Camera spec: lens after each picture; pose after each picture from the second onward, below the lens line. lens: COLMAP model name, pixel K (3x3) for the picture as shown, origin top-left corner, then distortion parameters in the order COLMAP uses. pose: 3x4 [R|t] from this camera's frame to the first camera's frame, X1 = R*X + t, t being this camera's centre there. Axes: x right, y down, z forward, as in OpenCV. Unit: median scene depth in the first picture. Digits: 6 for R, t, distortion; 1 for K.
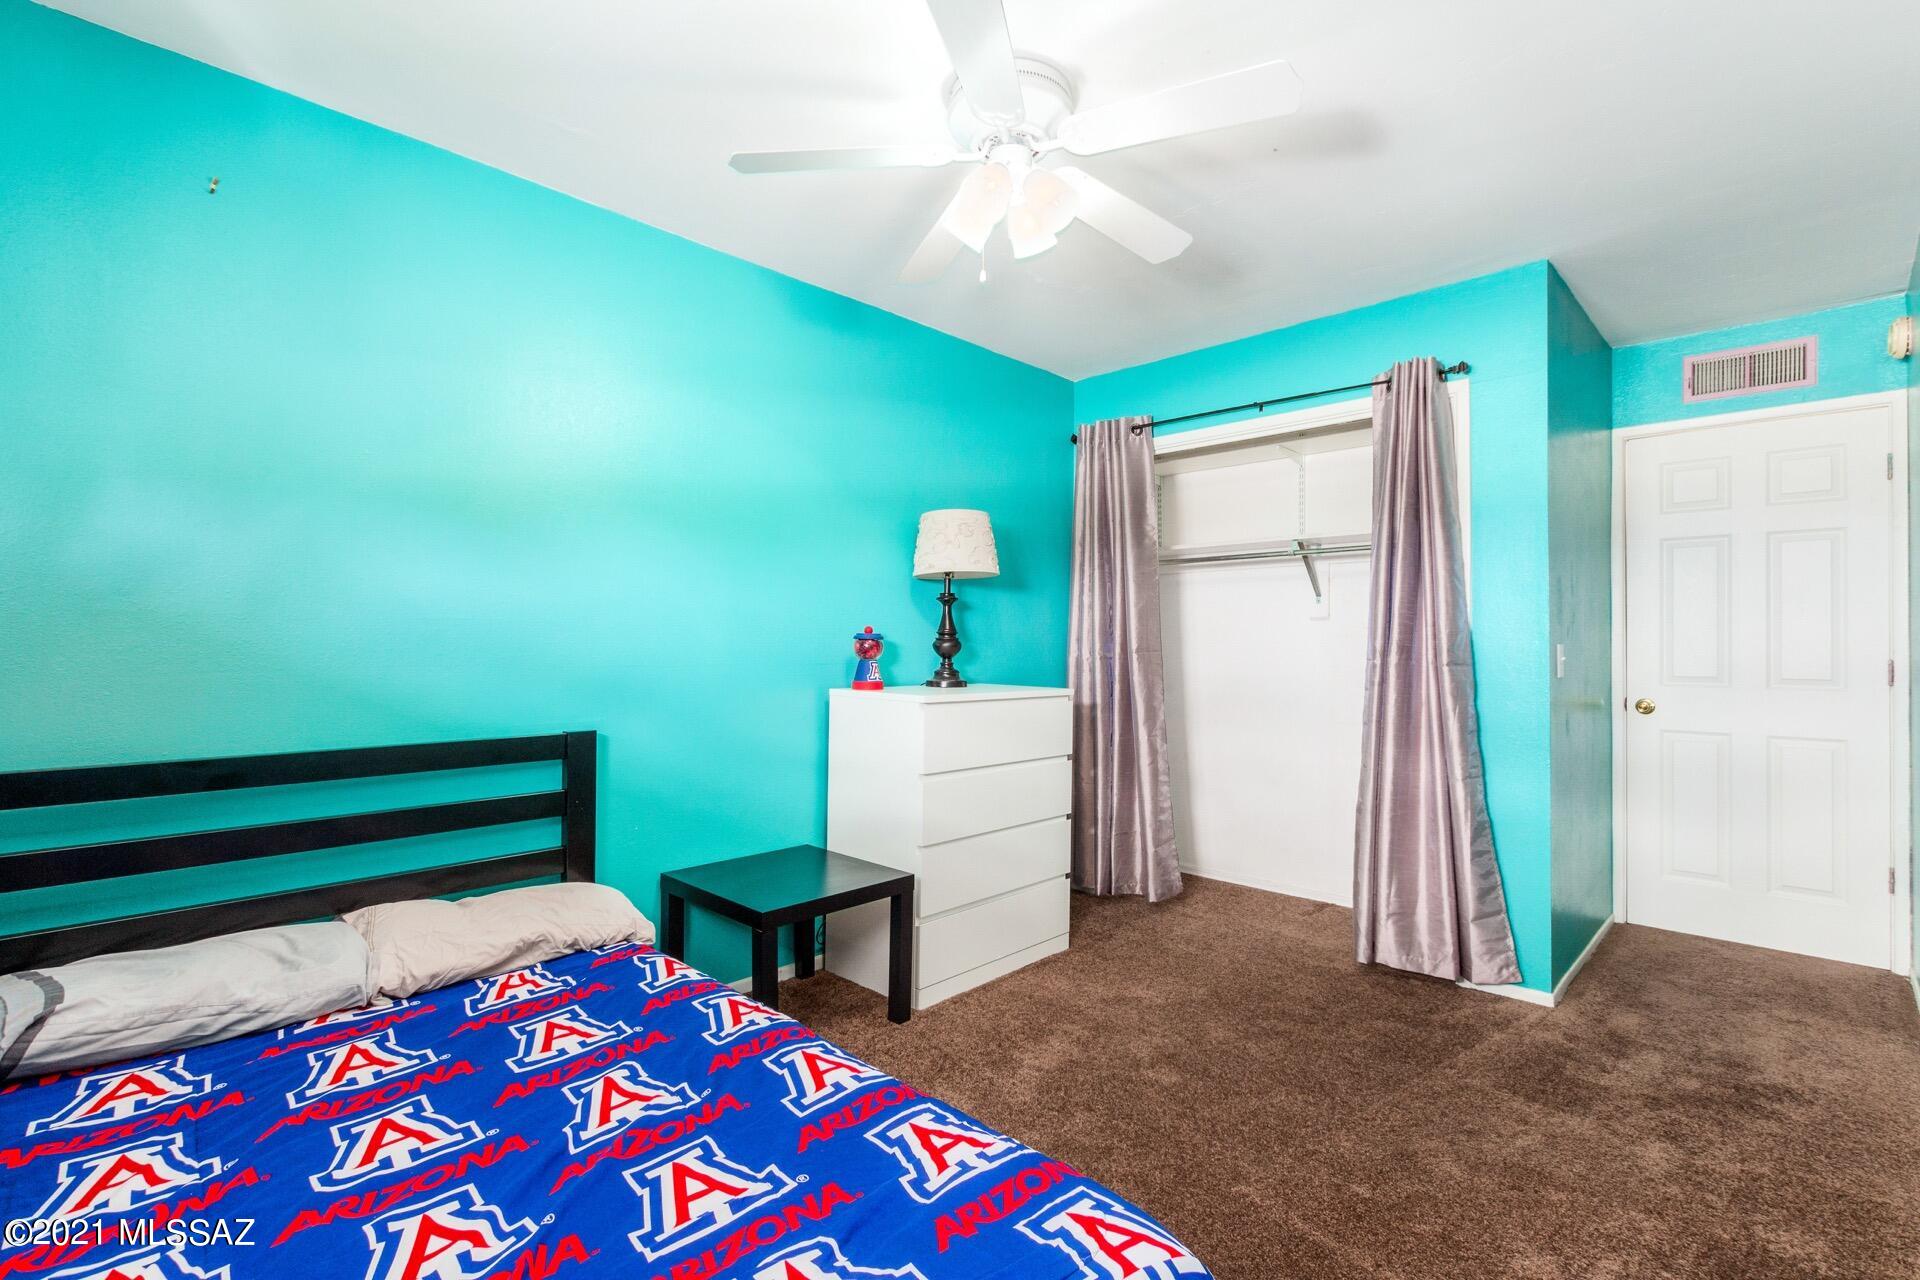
lens RADIAL K [[876.5, 0, 959.6], [0, 876.5, 637.0], [0, 0, 1]] dist [0.006629, -0.000698]
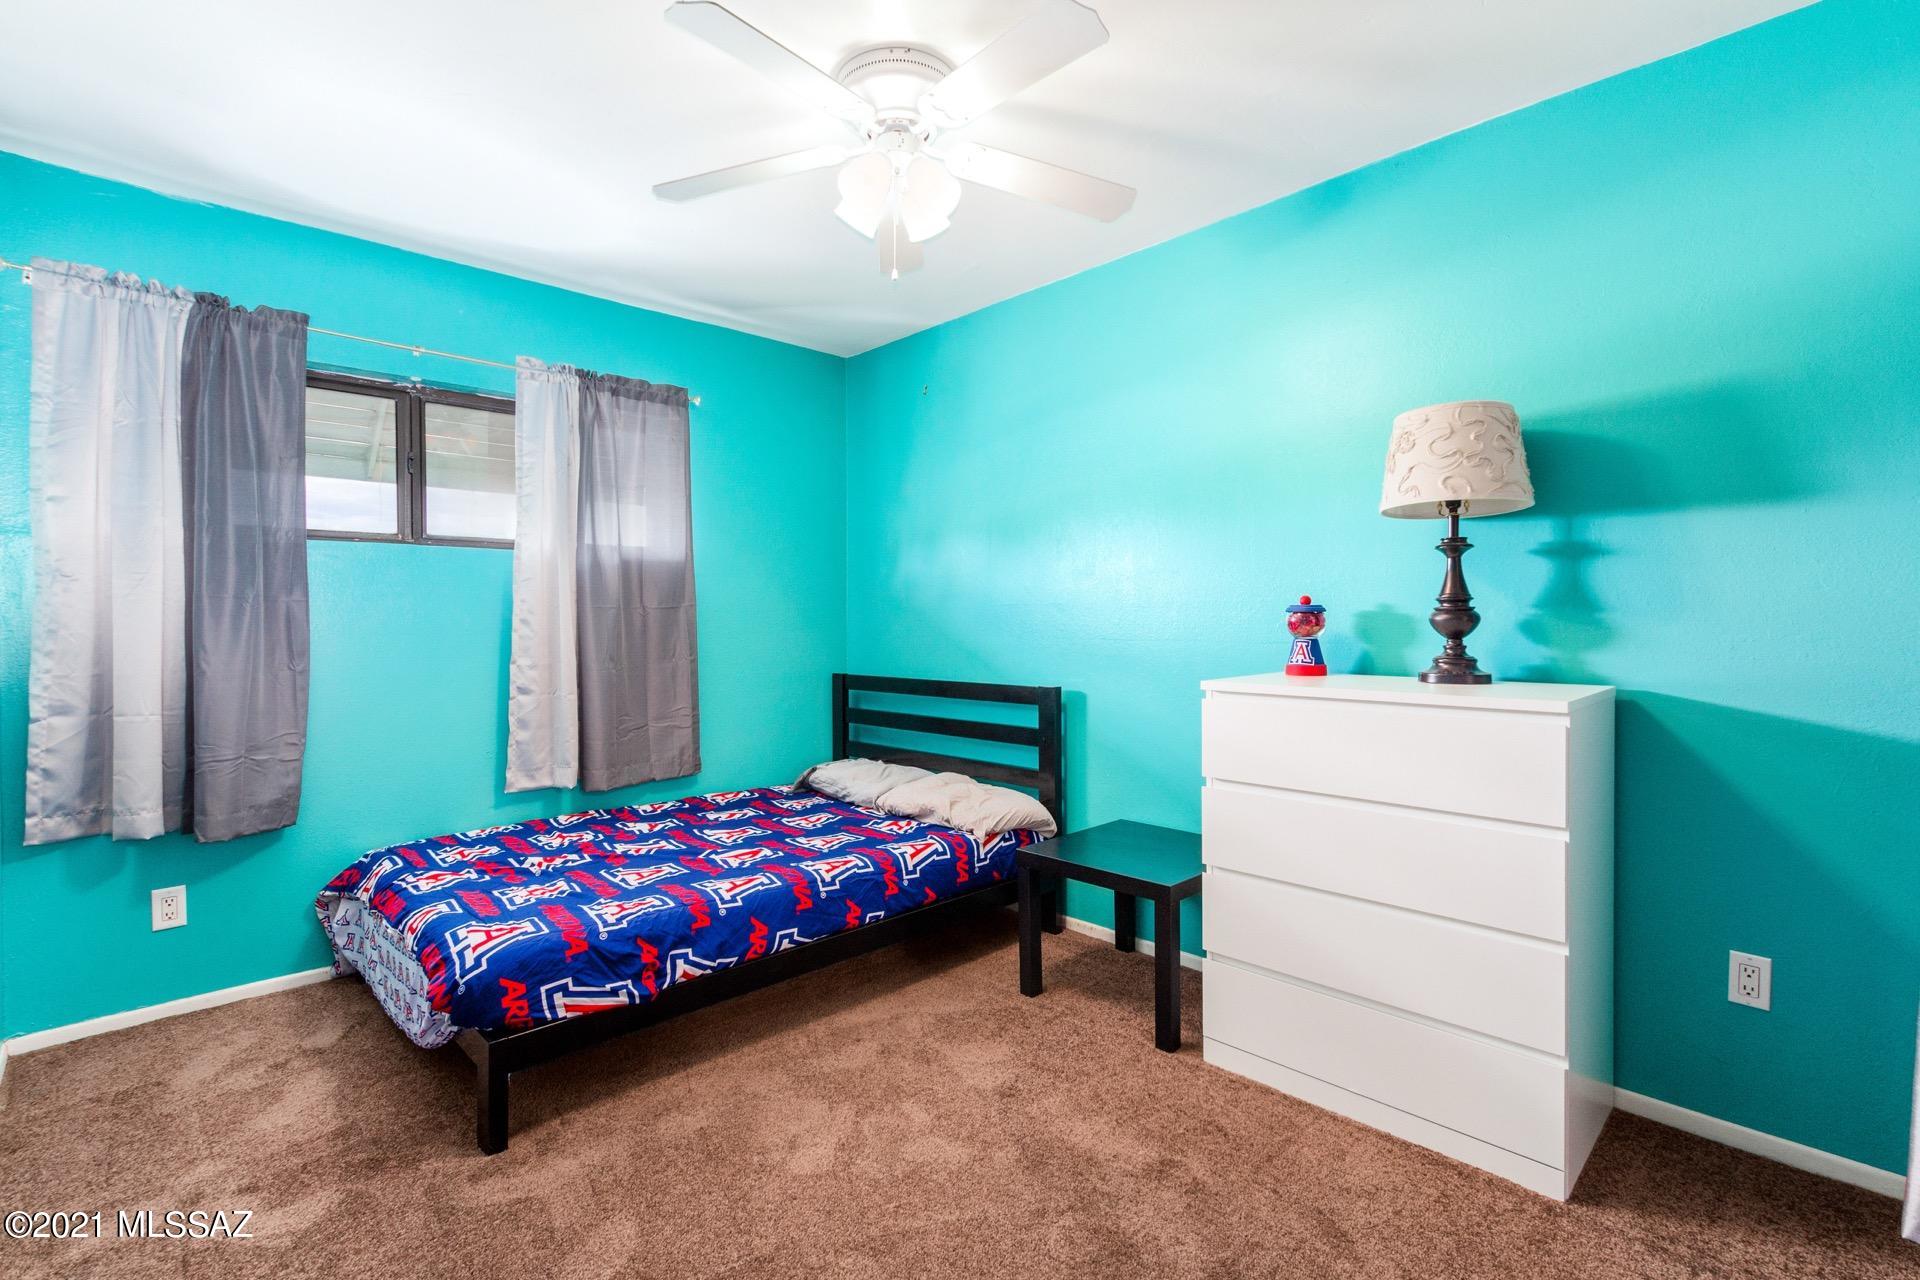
lens RADIAL K [[876.5, 0, 959.6], [0, 876.5, 637.0], [0, 0, 1]] dist [0.006629, -0.000698]
pose [[-0.033449, 0.015412, -0.999322, 0.791509], [0.011537, 0.999820, 0.015034, 0.010790], [0.999374, -0.011026, -0.033620, 0.810039]]
